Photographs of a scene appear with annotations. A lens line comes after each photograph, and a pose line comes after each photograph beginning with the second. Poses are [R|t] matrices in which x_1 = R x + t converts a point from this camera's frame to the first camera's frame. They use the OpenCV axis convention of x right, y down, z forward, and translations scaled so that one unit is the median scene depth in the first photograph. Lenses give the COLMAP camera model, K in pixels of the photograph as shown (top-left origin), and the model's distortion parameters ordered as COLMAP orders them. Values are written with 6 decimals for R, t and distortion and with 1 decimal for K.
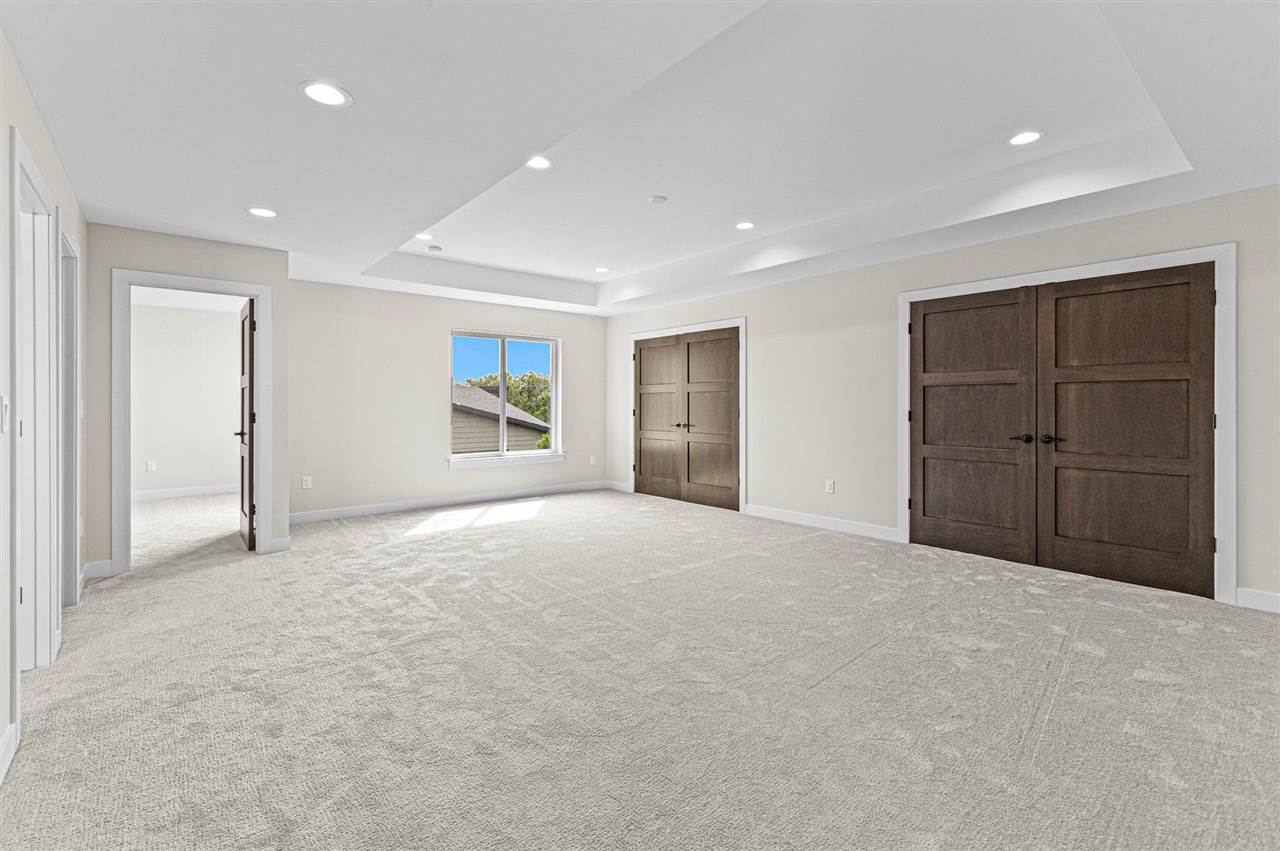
lens RADIAL K [[574.3, 0, 637.4], [0, 574.3, 403.7], [0, 0, 1]] dist [0.000574, 0.000148]
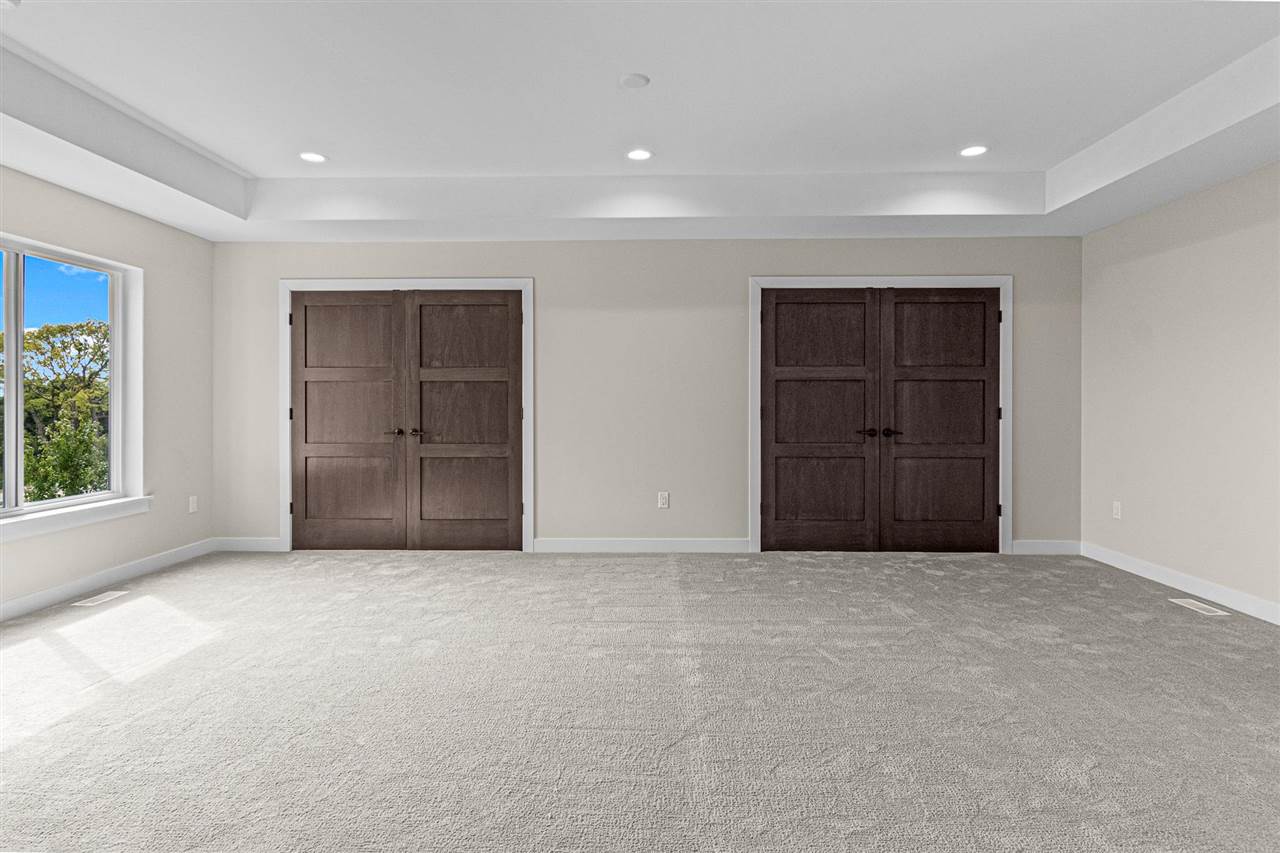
lens RADIAL K [[683.5, 0, 641.3], [0, 683.5, 406.6], [0, 0, 1]] dist [0.002366, 0.000210]
pose [[0.654746, -0.003312, 0.755841, -0.485642], [-0.000997, 0.999986, 0.005246, 0.006094], [-0.755848, -0.004189, 0.654734, 0.443353]]
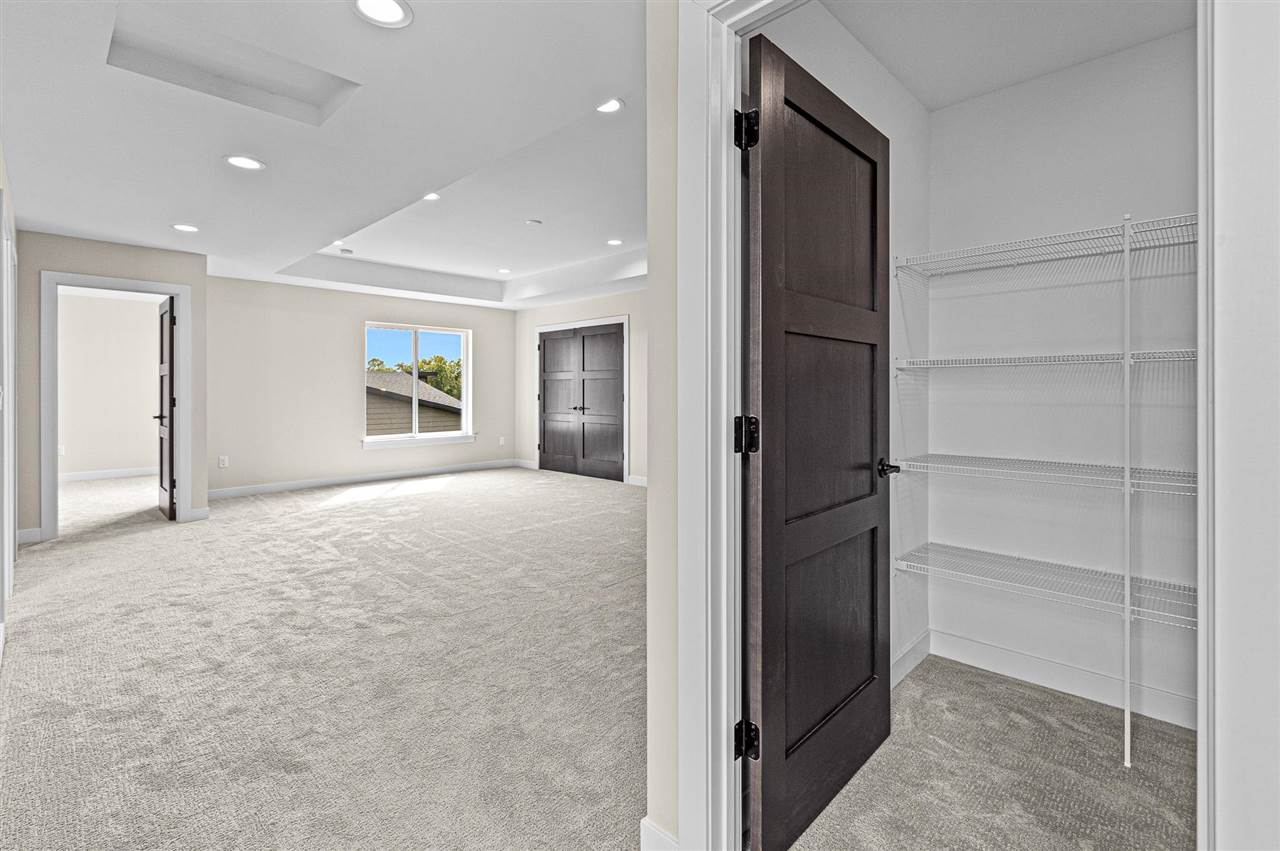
lens RADIAL K [[577.1, 0, 645.4], [0, 577.1, 389.1], [0, 0, 1]] dist [-0.000326, -0.000497]
pose [[0.993293, -0.000679, 0.115619, 0.114058], [0.000644, 1.000000, 0.000332, -0.001189], [-0.115619, -0.000255, 0.993294, -0.220111]]
